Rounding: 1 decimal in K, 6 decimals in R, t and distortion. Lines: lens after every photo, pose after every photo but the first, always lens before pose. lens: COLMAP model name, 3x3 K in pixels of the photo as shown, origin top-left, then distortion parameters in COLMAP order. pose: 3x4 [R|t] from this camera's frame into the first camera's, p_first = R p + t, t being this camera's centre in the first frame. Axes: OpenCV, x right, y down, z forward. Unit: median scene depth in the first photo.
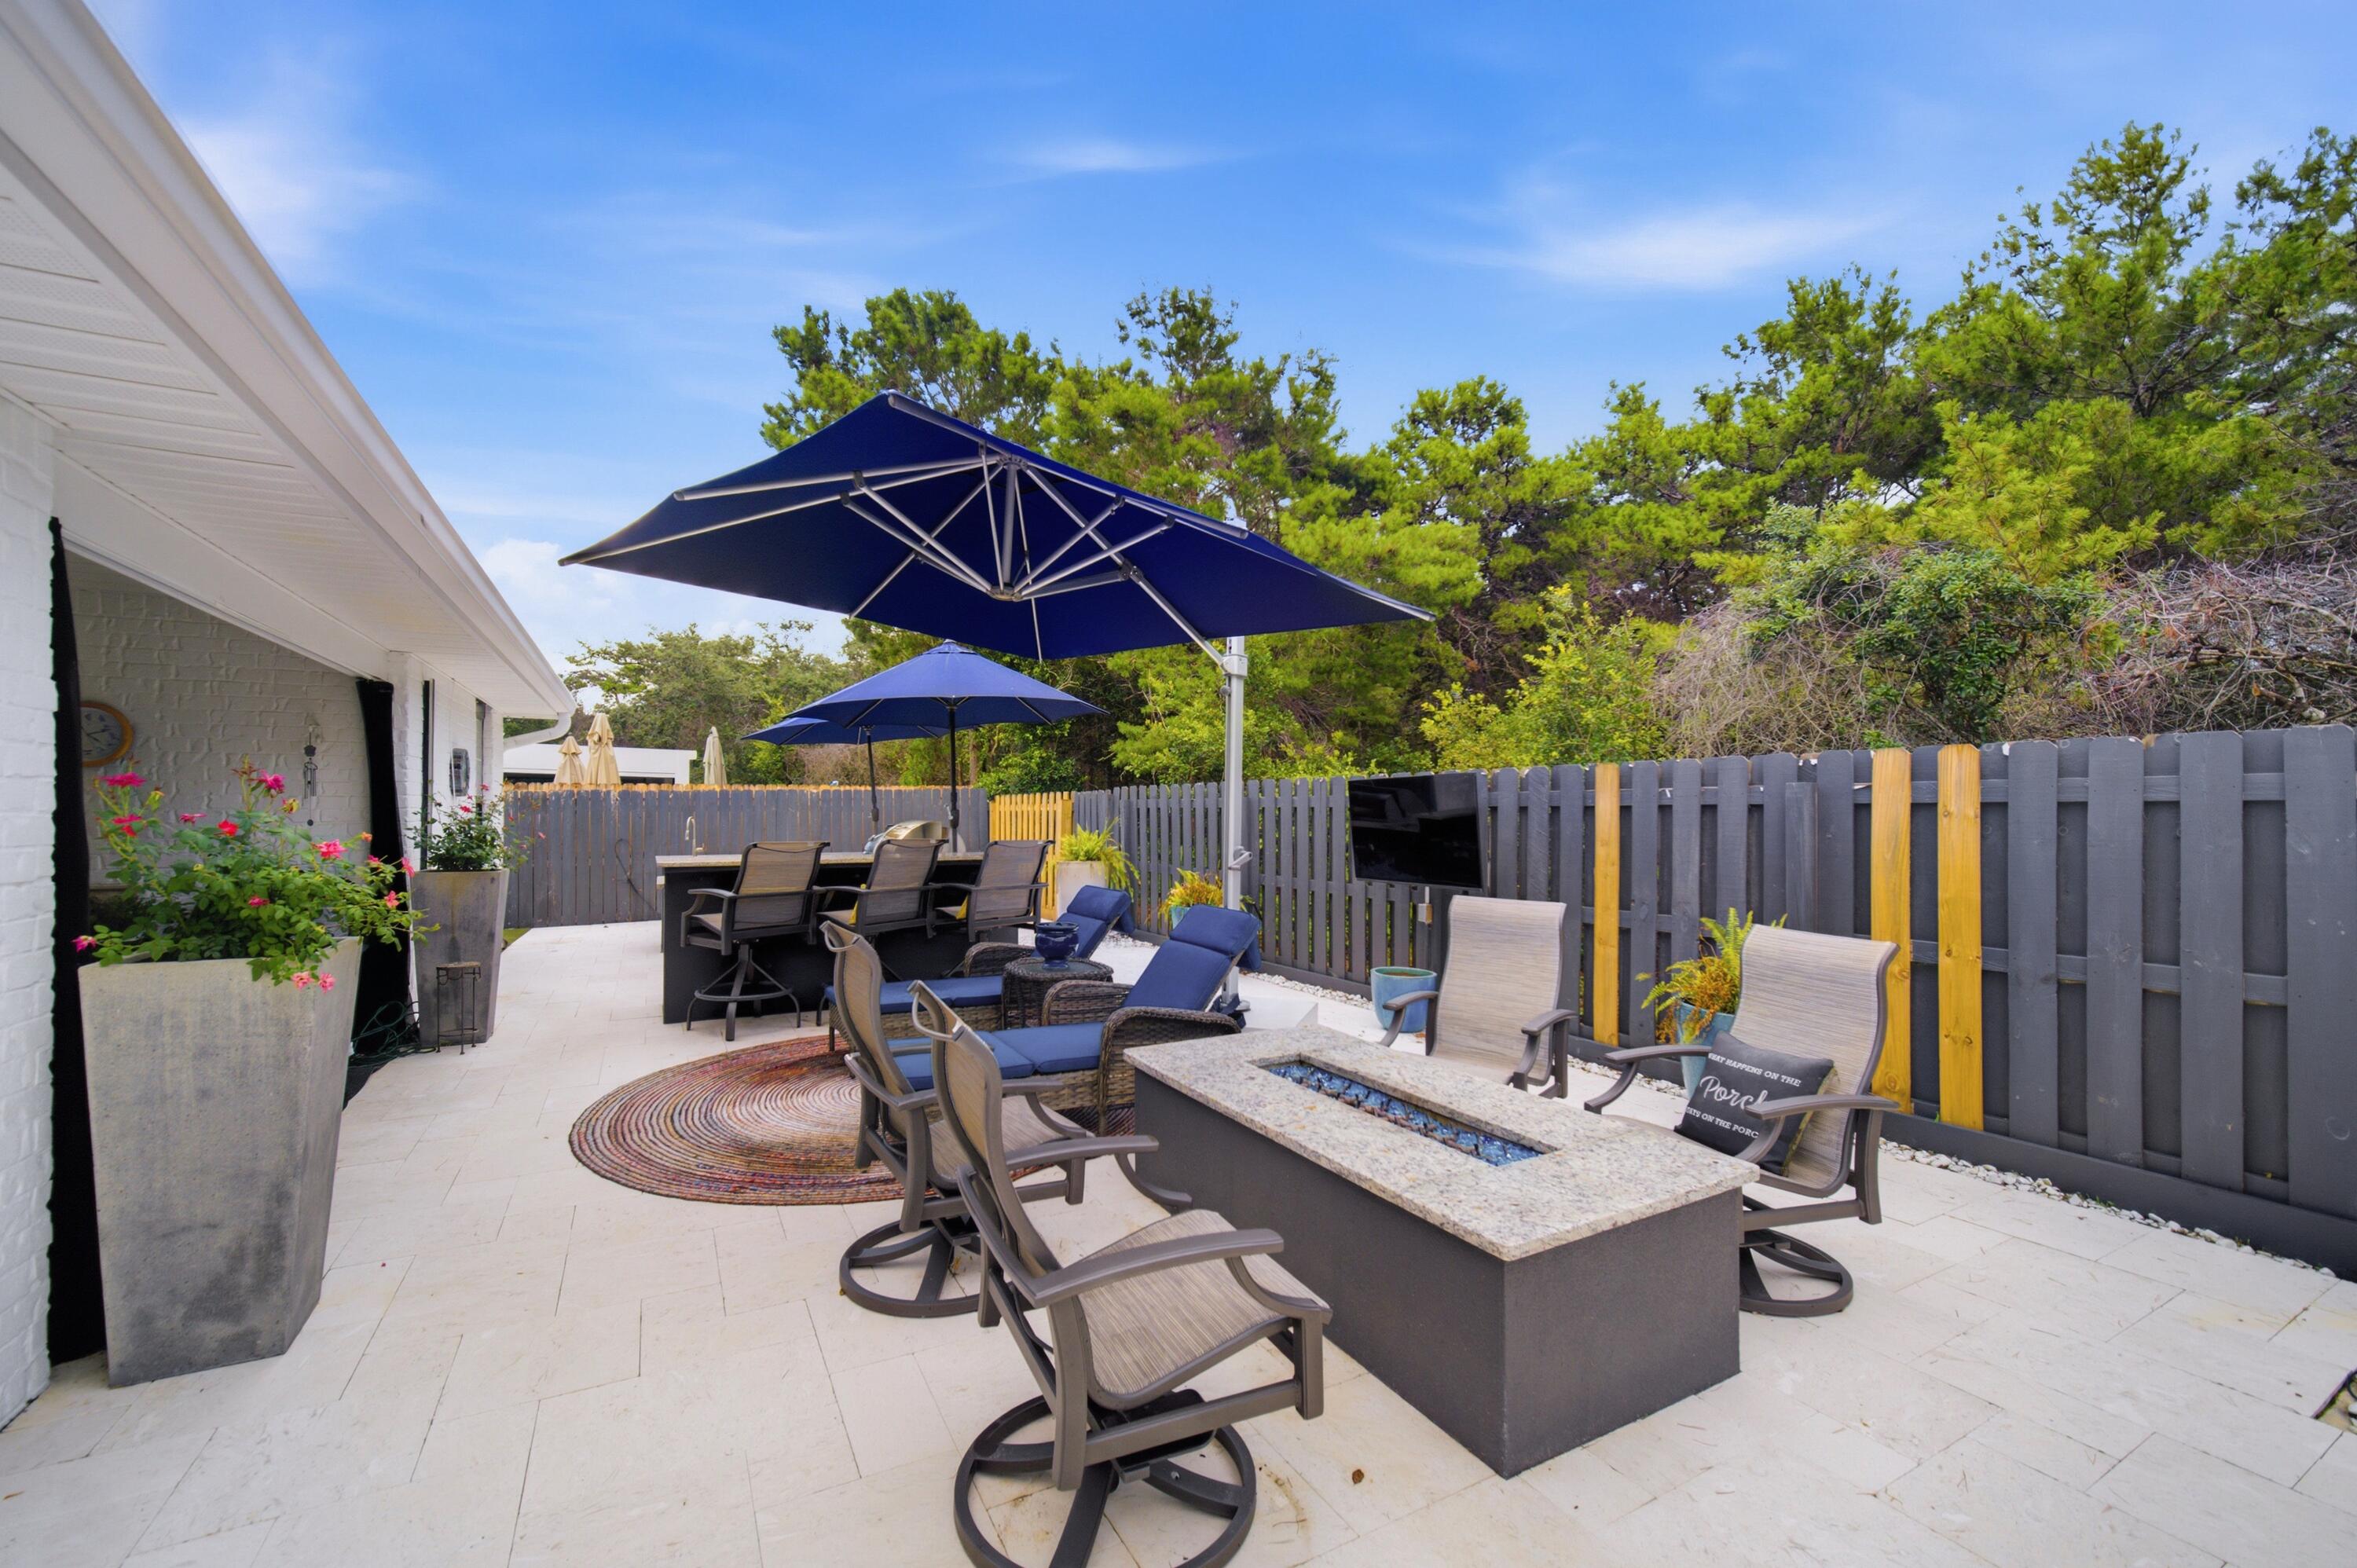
lens RADIAL K [[950.6, 0, 1166.8], [0, 950.6, 797.6], [0, 0, 1]] dist [-0.005551, 0.000642]
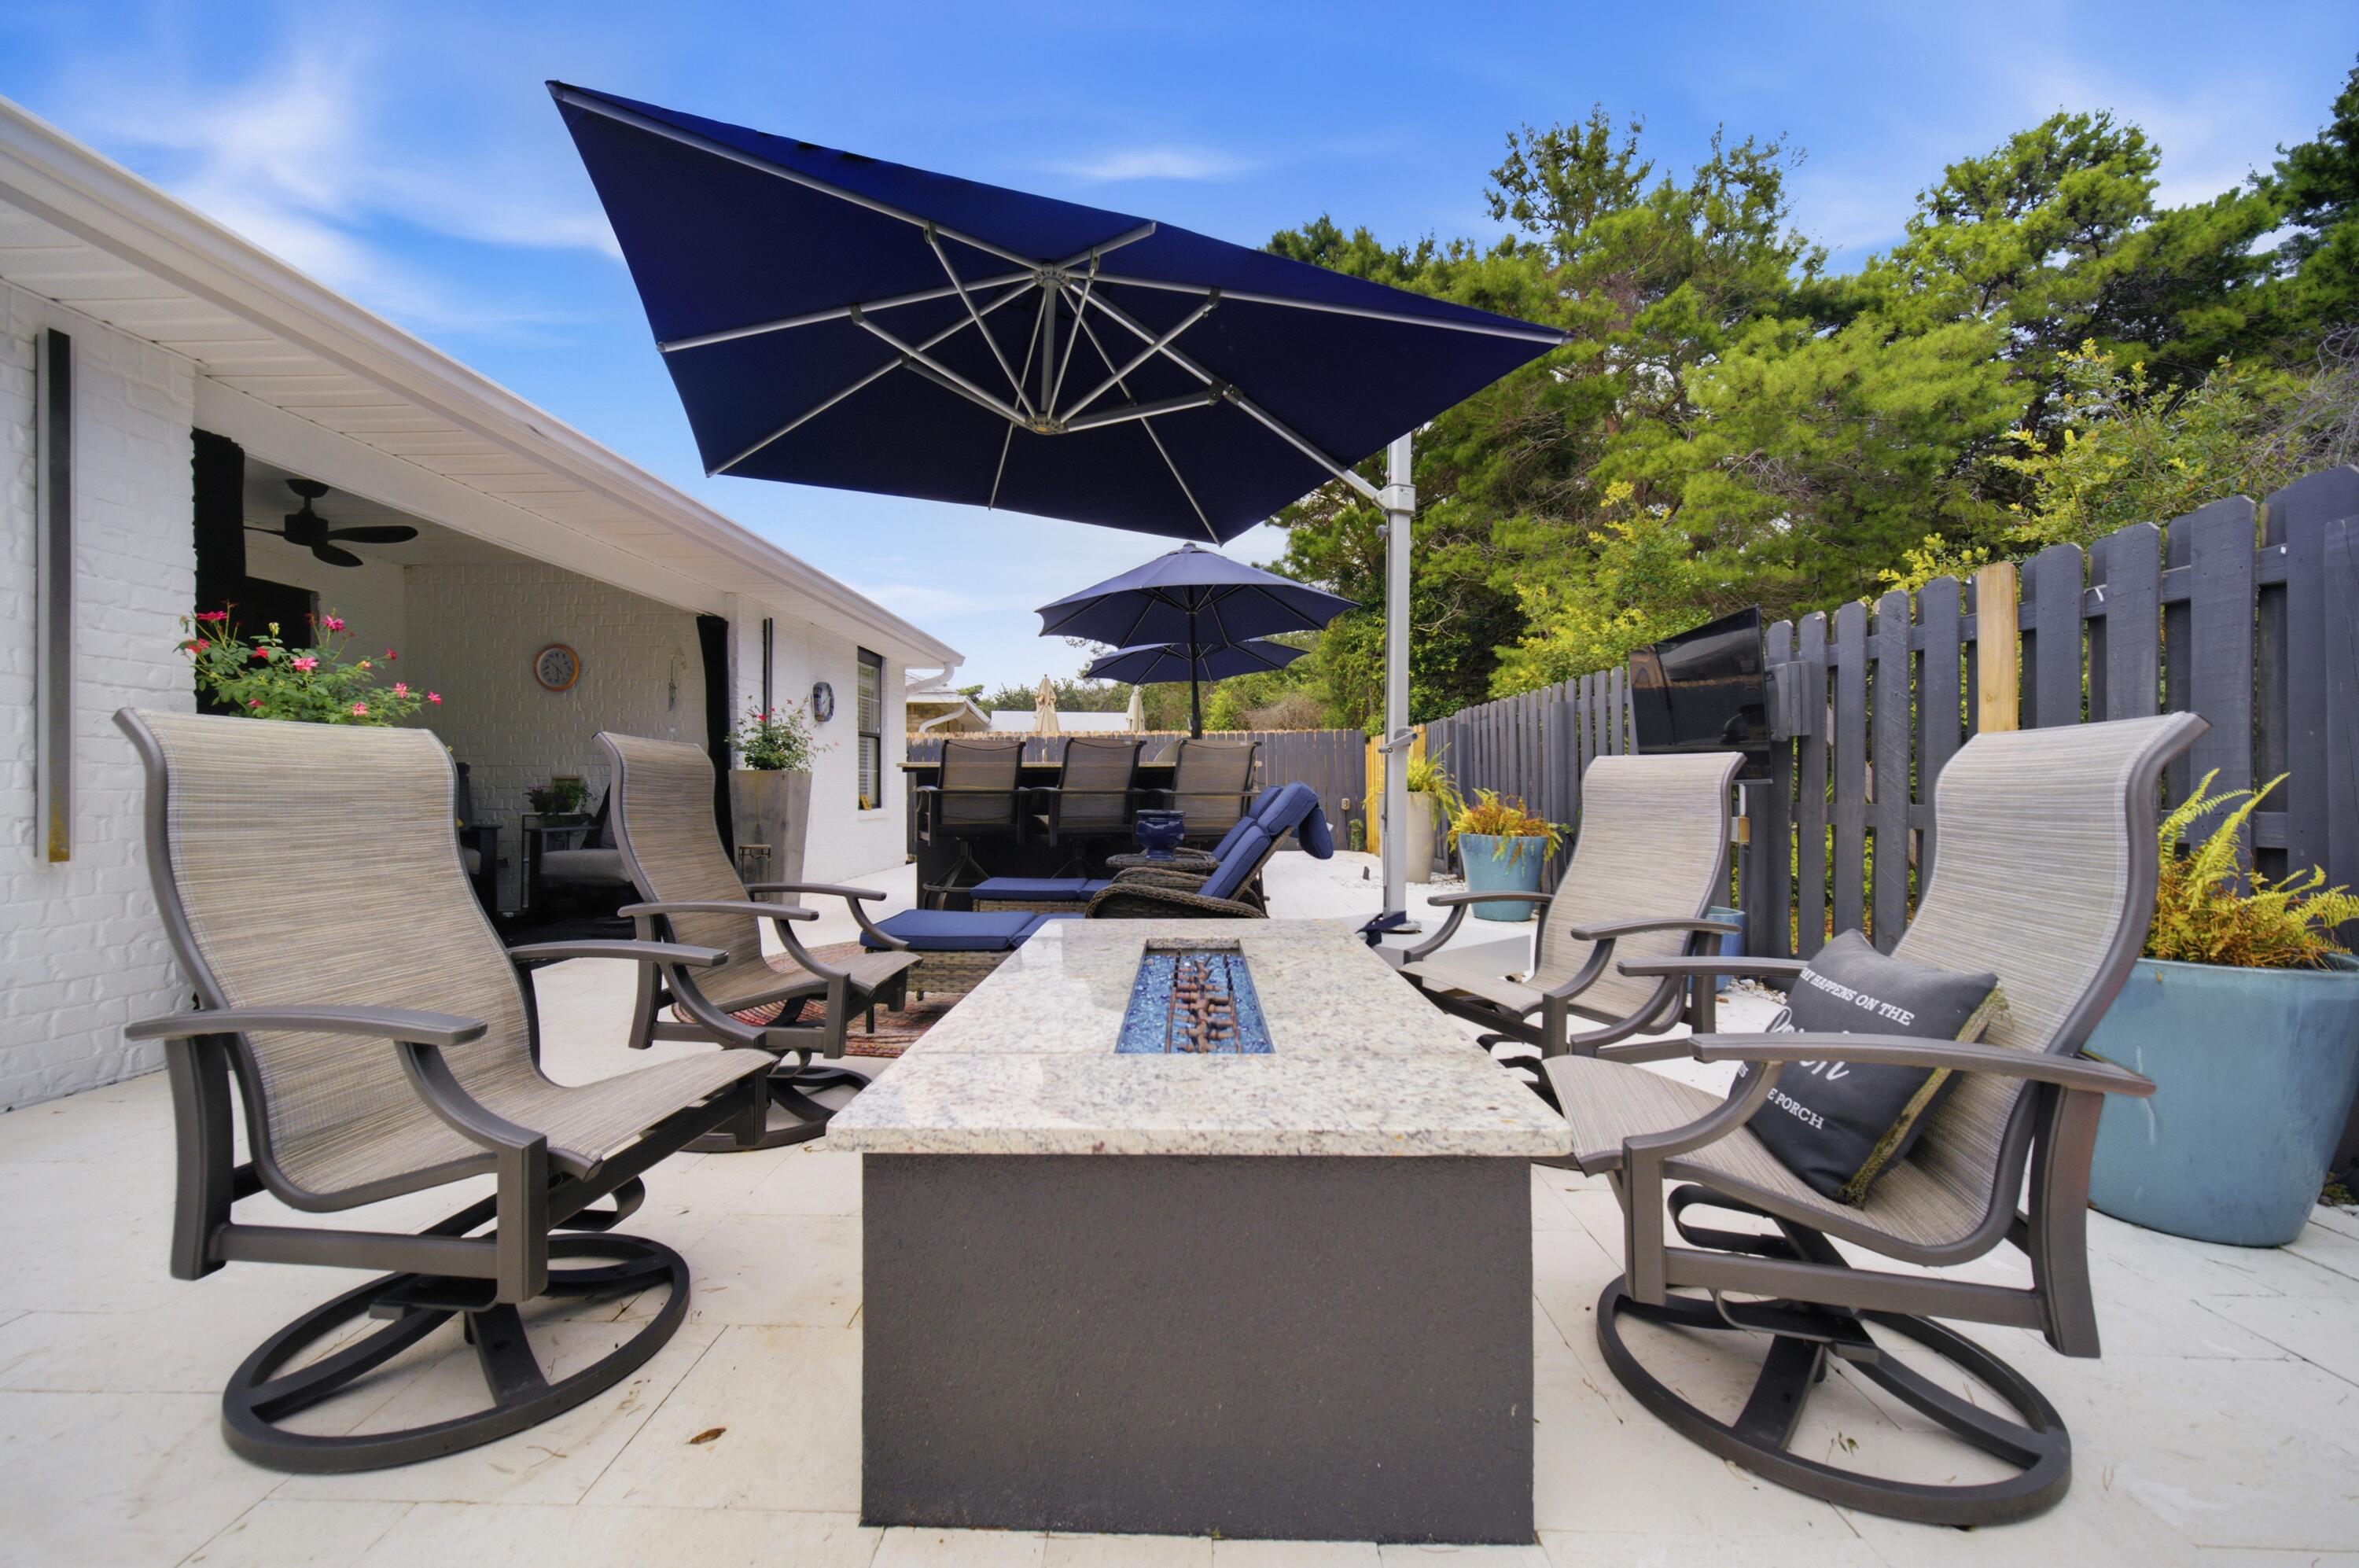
lens RADIAL K [[951.5, 0, 1168.9], [0, 951.5, 773.7], [0, 0, 1]] dist [-0.005551, 0.000642]
pose [[0.867236, -0.010574, -0.497786, 0.277327], [0.011113, 0.999936, -0.001880, 0.083855], [0.497774, -0.003901, 0.867298, 0.194723]]
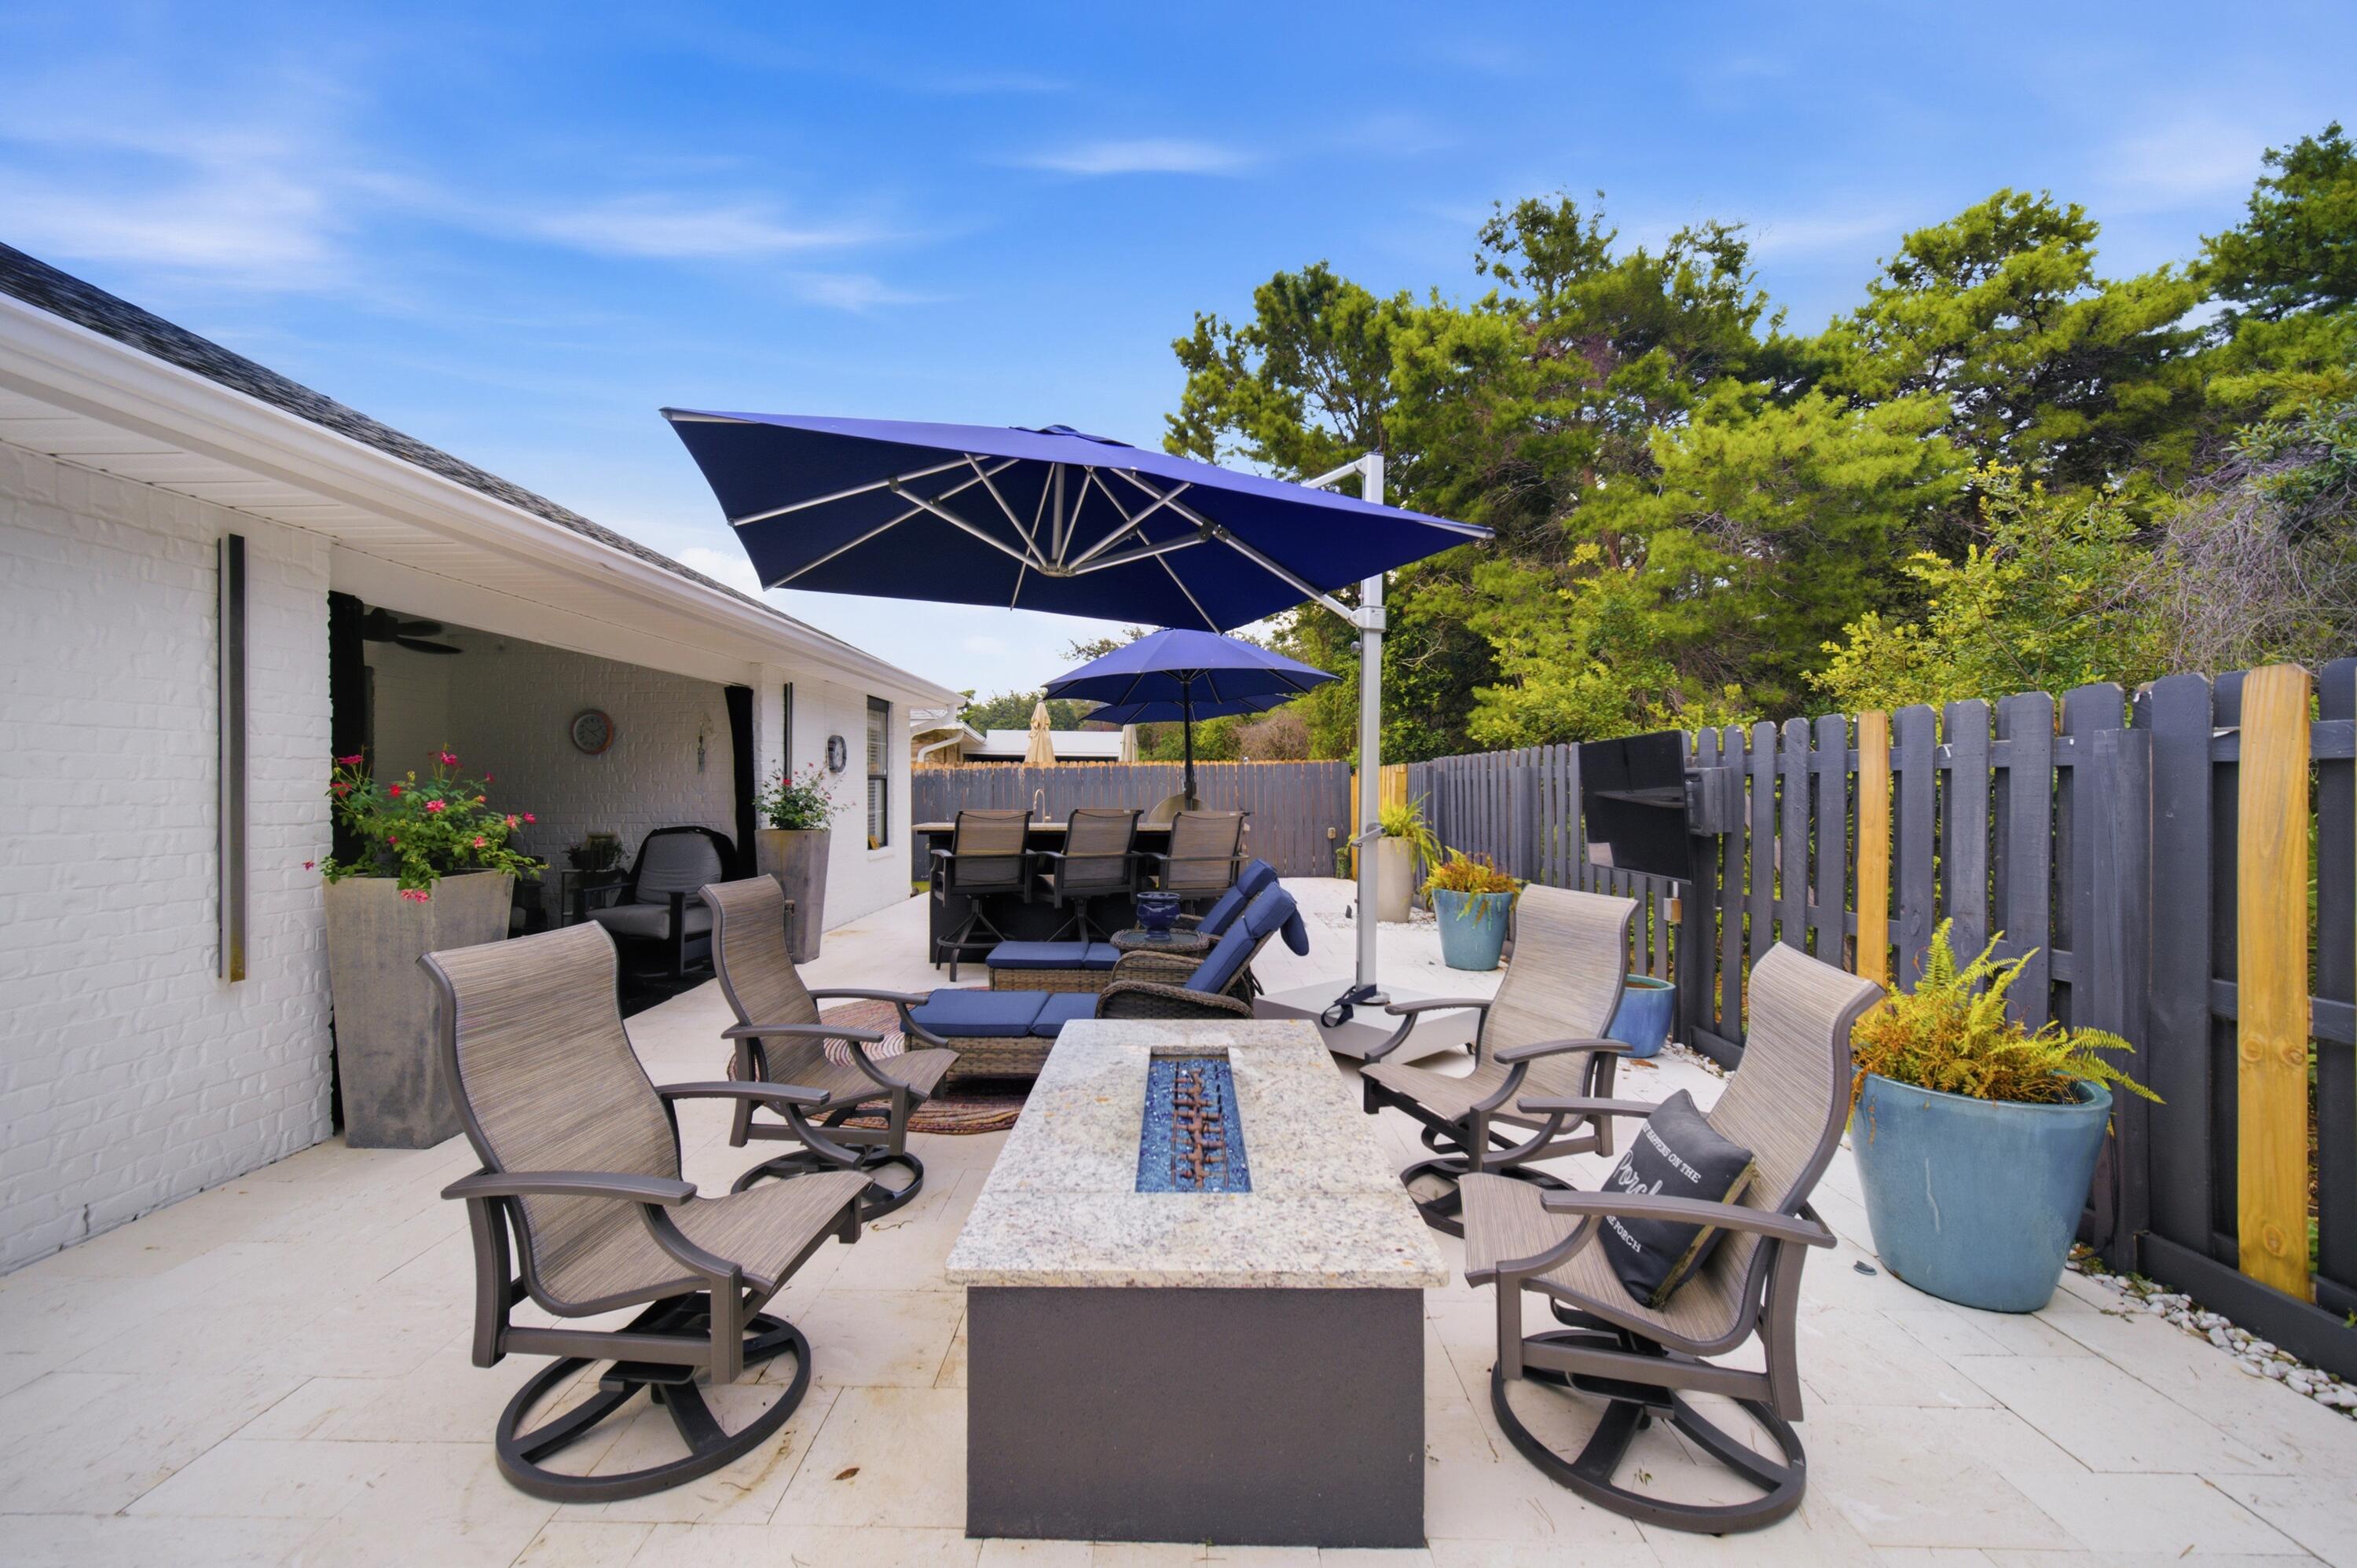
lens RADIAL K [[950.6, 0, 1169.1], [0, 950.6, 780.5], [0, 0, 1]] dist [-0.005551, 0.000642]
pose [[0.872479, -0.004248, -0.488633, 0.318080], [0.008098, 0.999951, 0.005765, 0.006728], [0.488585, -0.008987, 0.872470, 0.113041]]
